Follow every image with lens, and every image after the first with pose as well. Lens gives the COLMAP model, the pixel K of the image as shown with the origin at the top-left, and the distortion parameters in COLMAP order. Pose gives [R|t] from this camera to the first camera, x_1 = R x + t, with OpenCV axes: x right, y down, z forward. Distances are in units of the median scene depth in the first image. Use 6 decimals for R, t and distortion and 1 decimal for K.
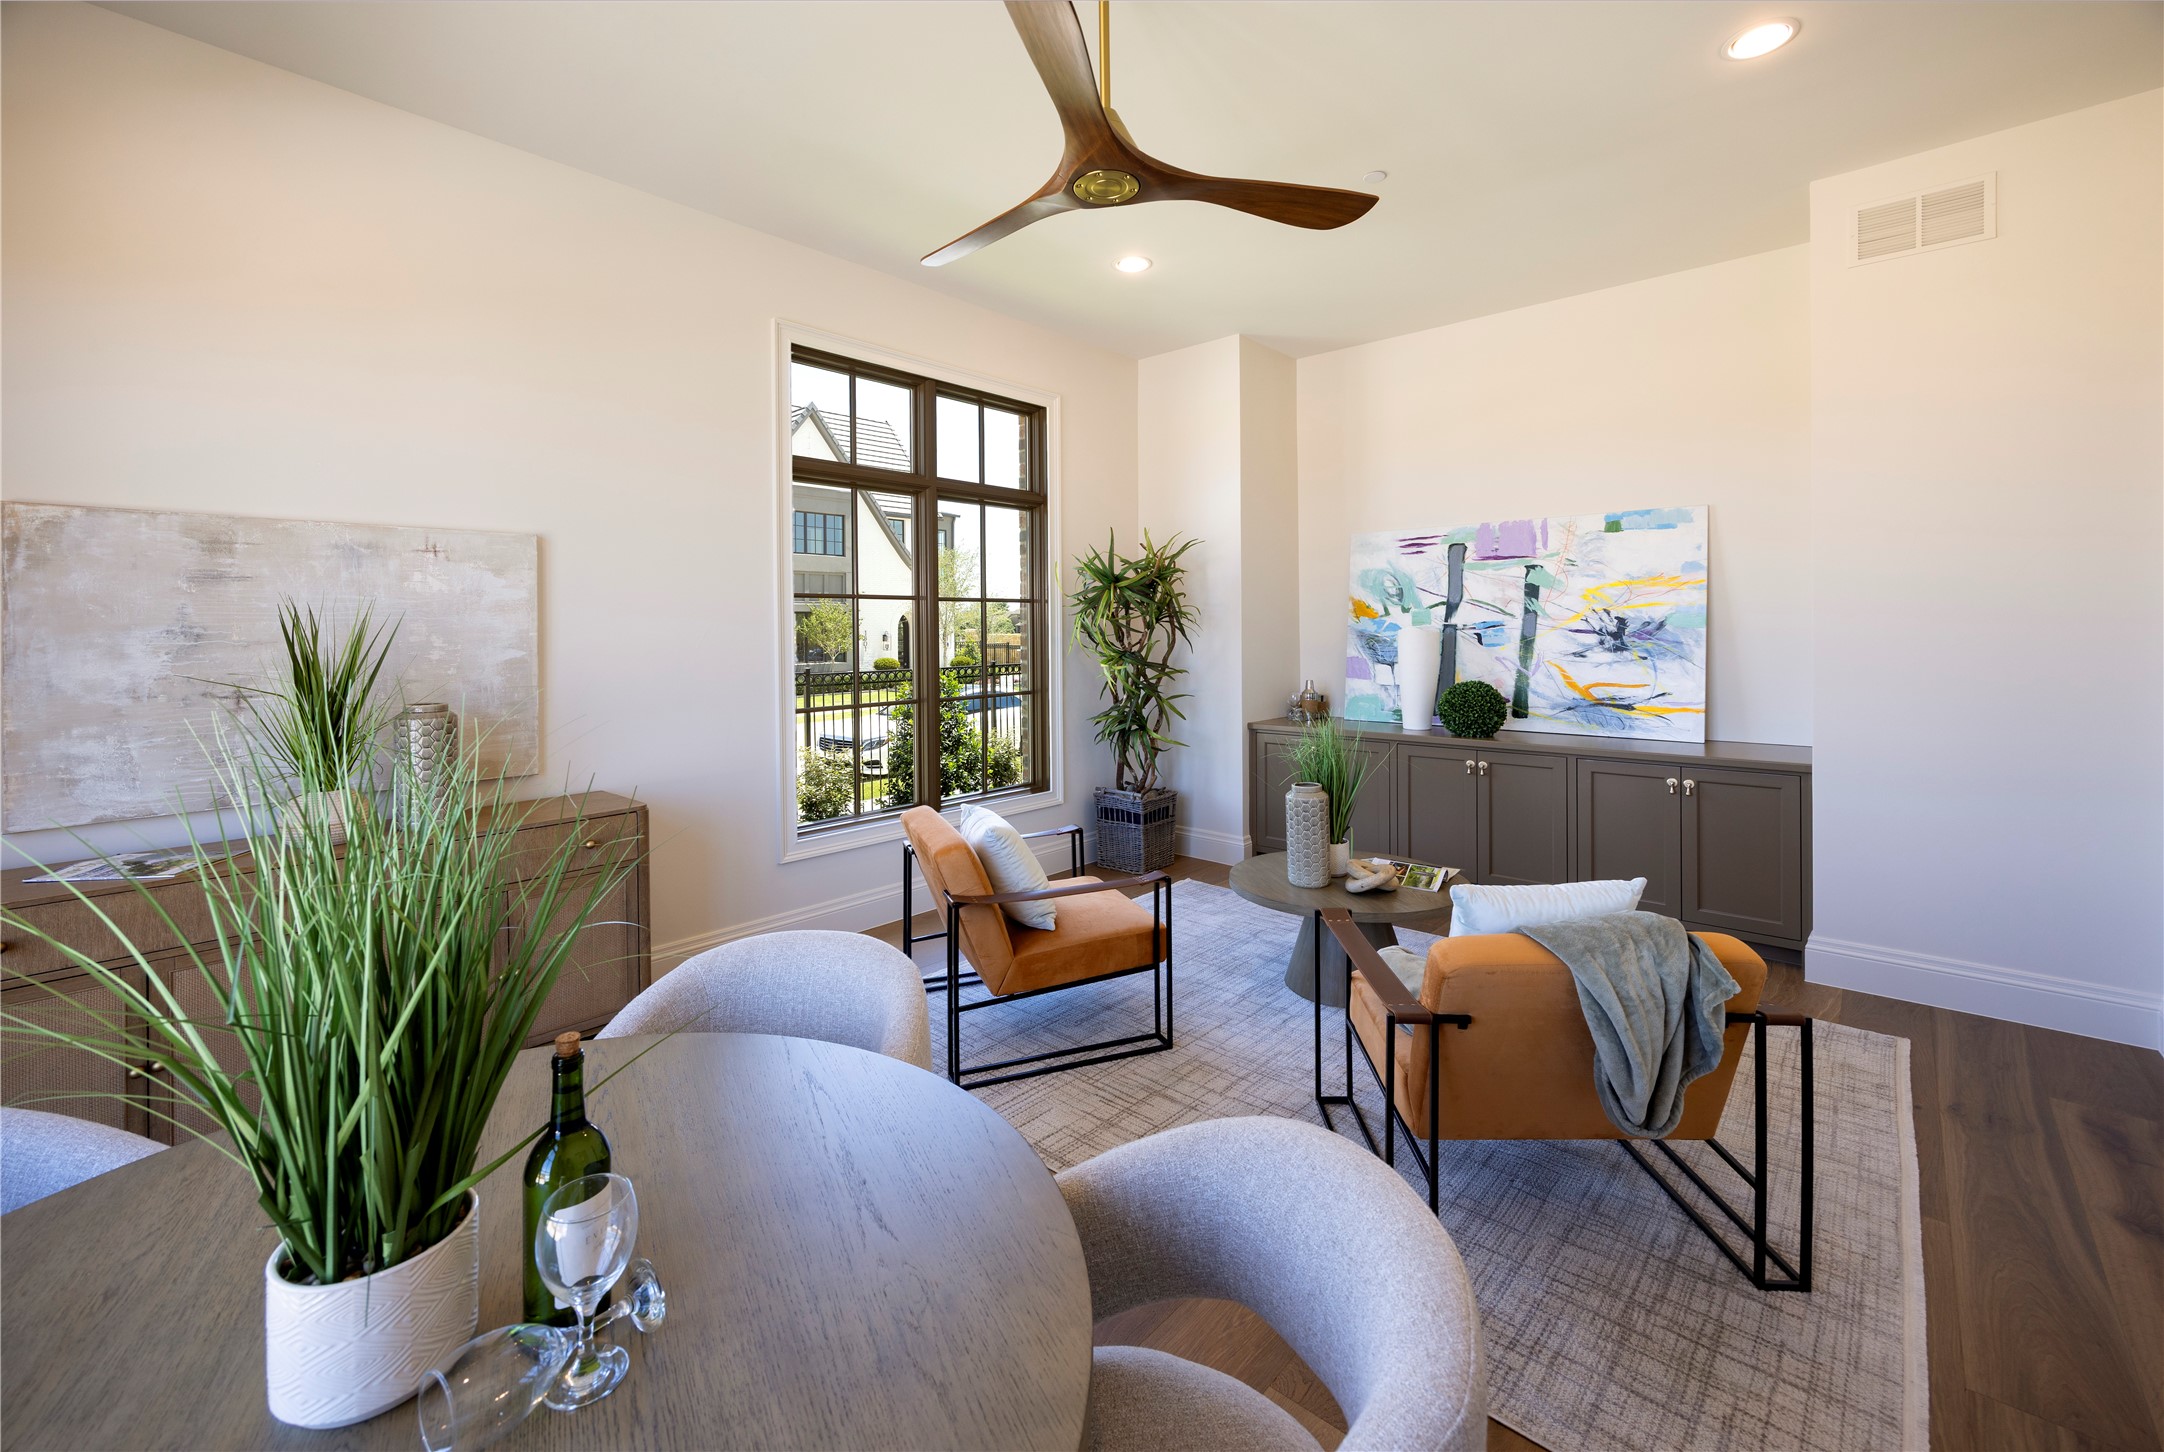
lens RADIAL K [[975.0, 0, 1067.8], [0, 975.0, 733.9], [0, 0, 1]] dist [-0.004582, 0.000839]
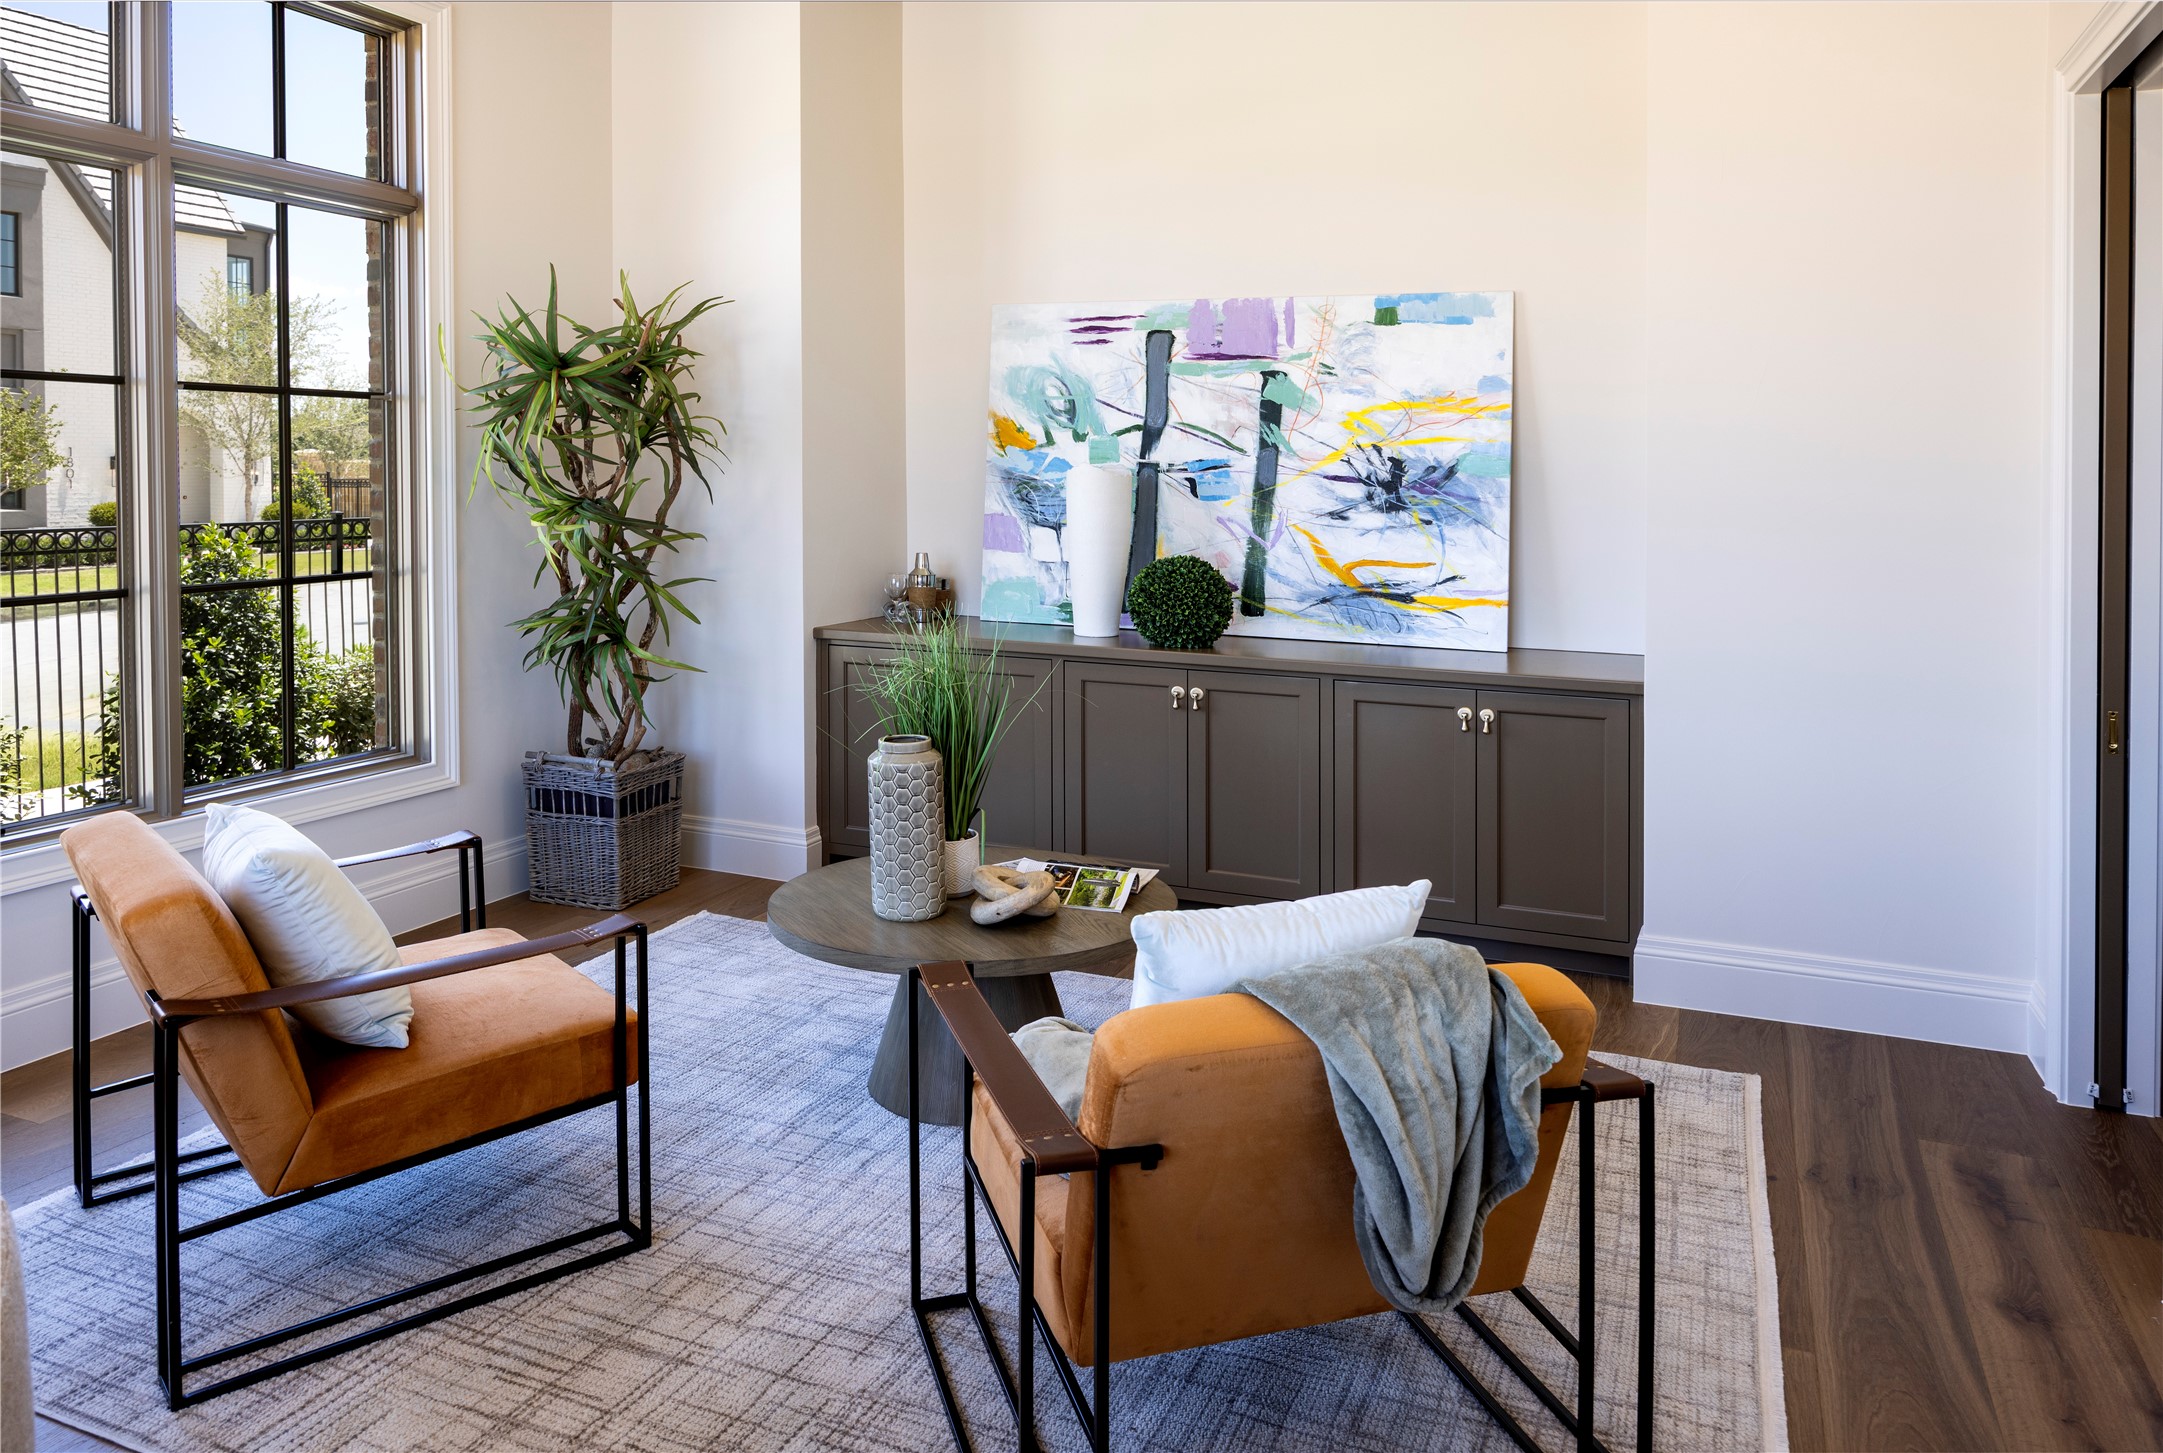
lens RADIAL K [[1548.5, 0, 1089.7], [0, 1548.5, 733.0], [0, 0, 1]] dist [-0.001437, 0.004131]
pose [[0.948608, -0.029712, 0.315055, 0.070601], [0.009213, 0.997753, 0.066356, -0.012062], [-0.316319, -0.060043, 0.946751, 0.123452]]
